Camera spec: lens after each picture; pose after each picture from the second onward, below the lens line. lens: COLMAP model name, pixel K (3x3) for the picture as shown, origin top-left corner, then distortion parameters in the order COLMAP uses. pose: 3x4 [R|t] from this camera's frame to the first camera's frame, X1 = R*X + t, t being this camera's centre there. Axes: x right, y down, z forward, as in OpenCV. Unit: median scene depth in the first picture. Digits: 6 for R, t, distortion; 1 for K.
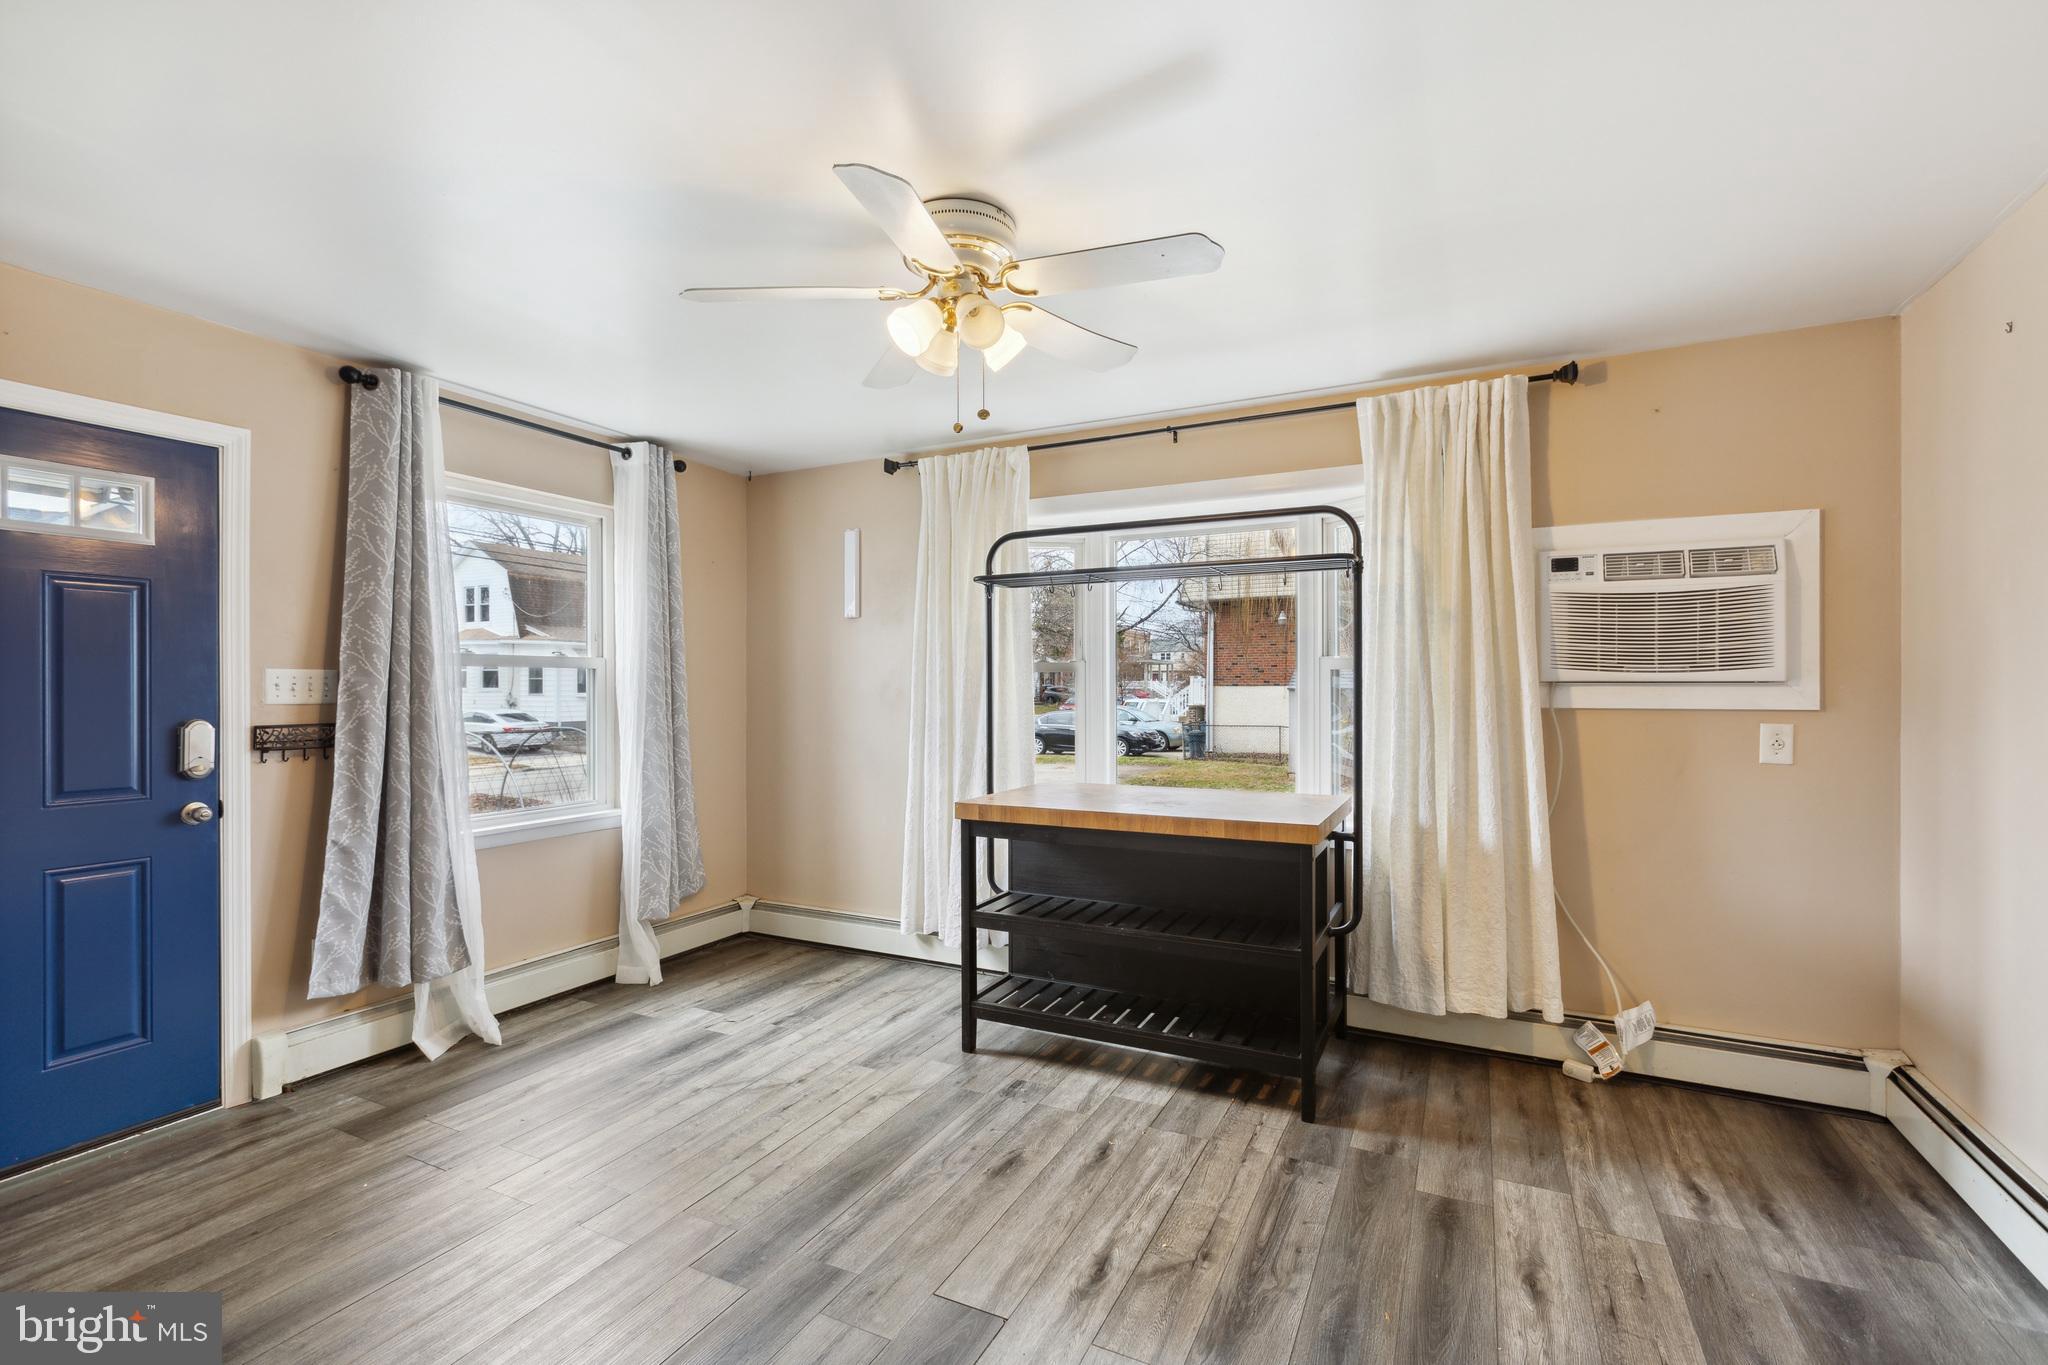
lens RADIAL K [[916.9, 0, 1023.0], [0, 916.9, 685.9], [0, 0, 1]] dist [-0.000324, 0.000003]
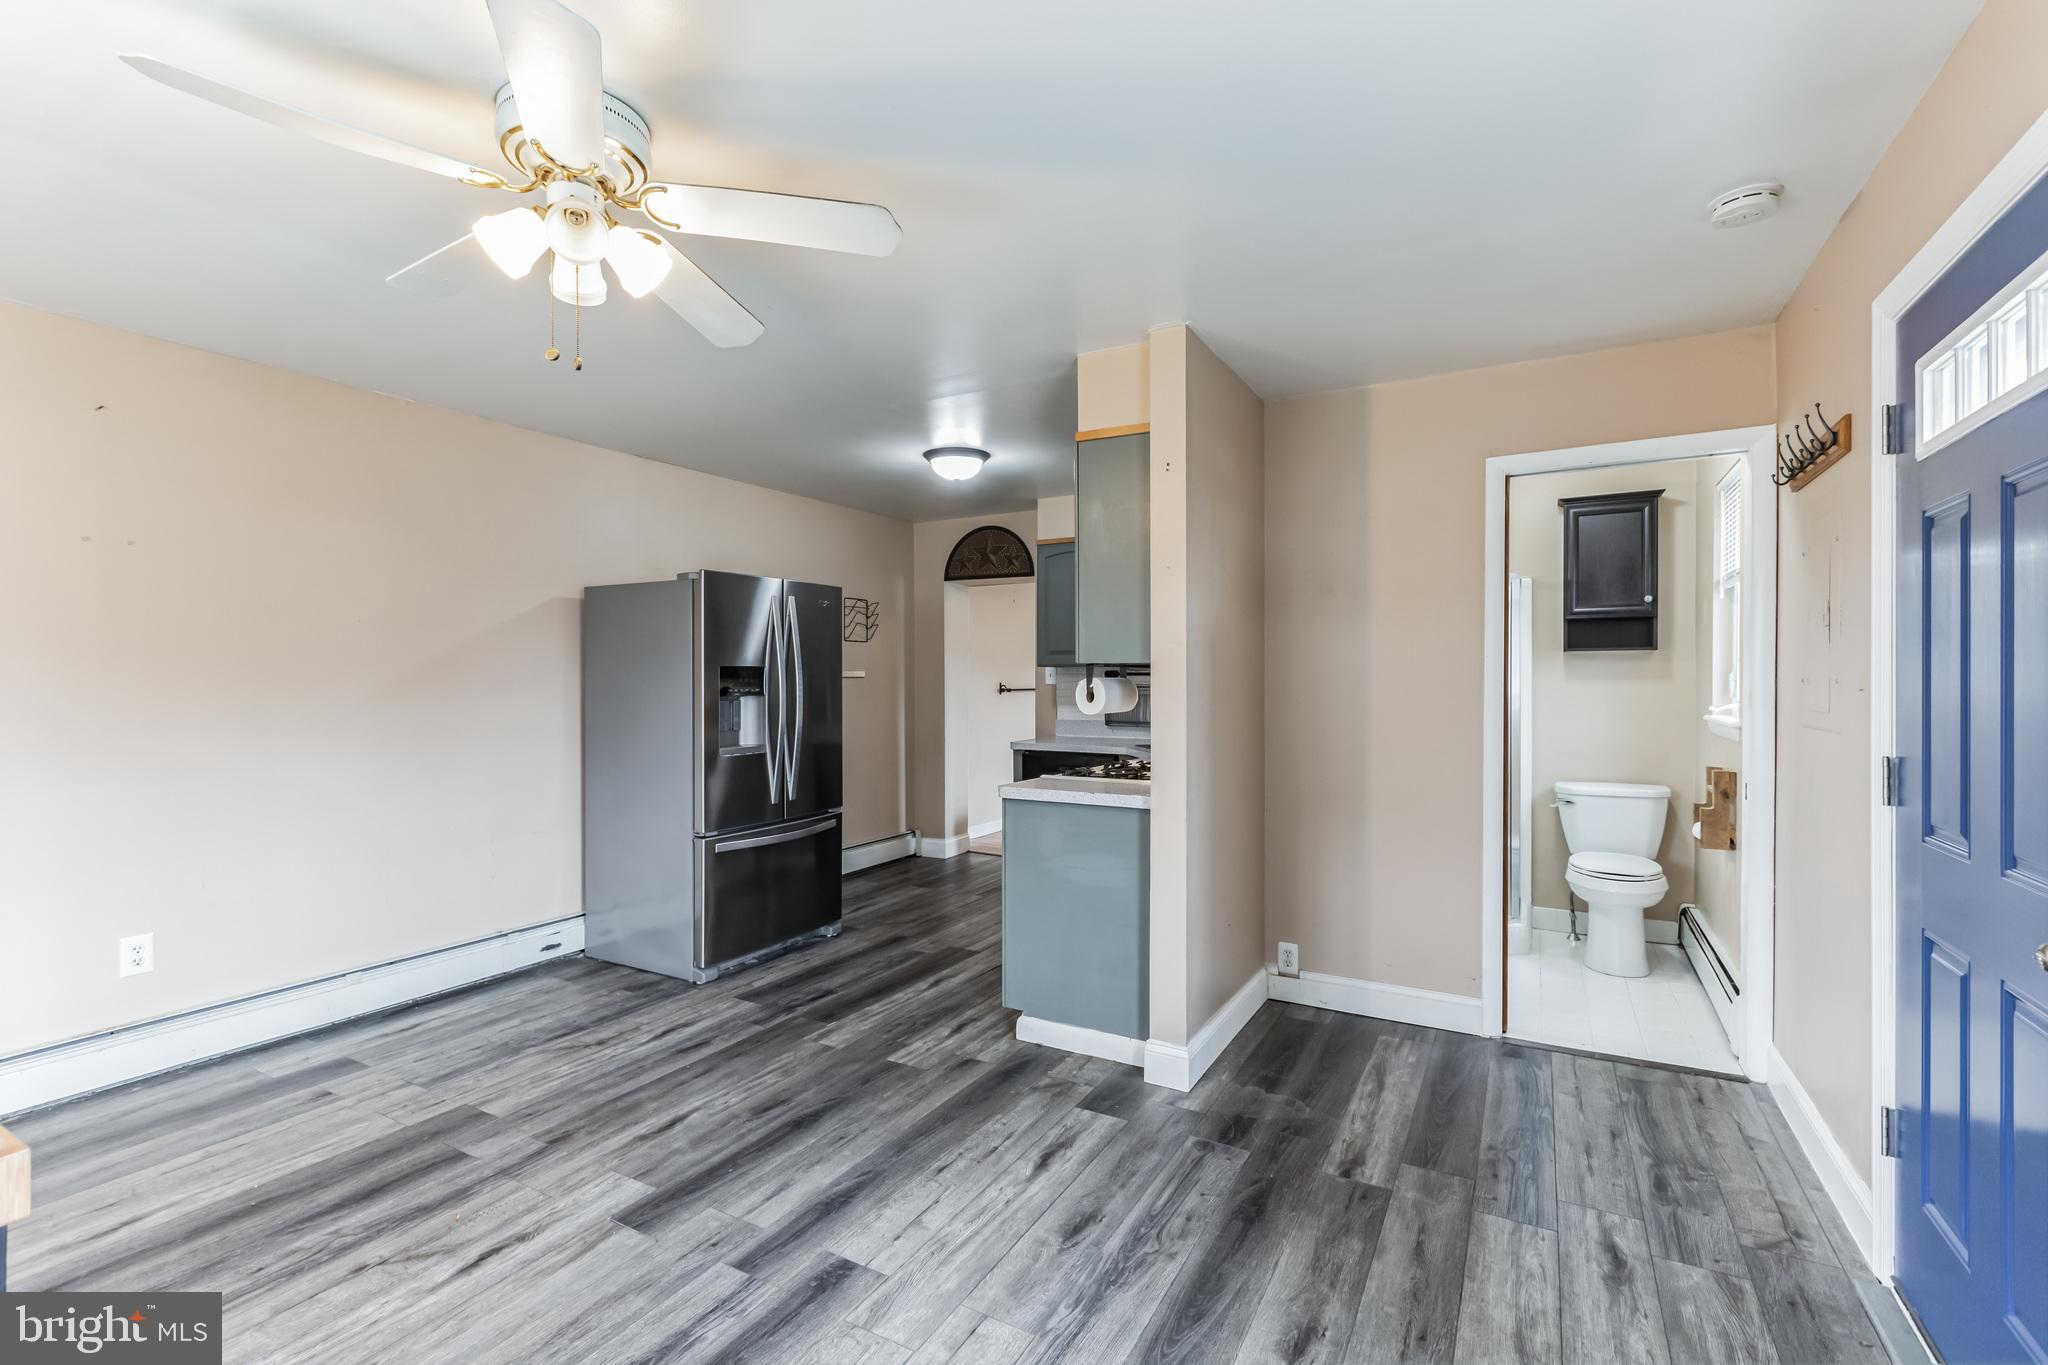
lens RADIAL K [[916.9, 0, 1023.4], [0, 916.9, 680.5], [0, 0, 1]] dist [-0.000324, 0.000003]
pose [[-0.998566, 0.004058, 0.053379, -0.556179], [0.003900, 0.999988, -0.003057, 0.010047], [-0.053390, -0.002844, -0.998570, 1.946021]]
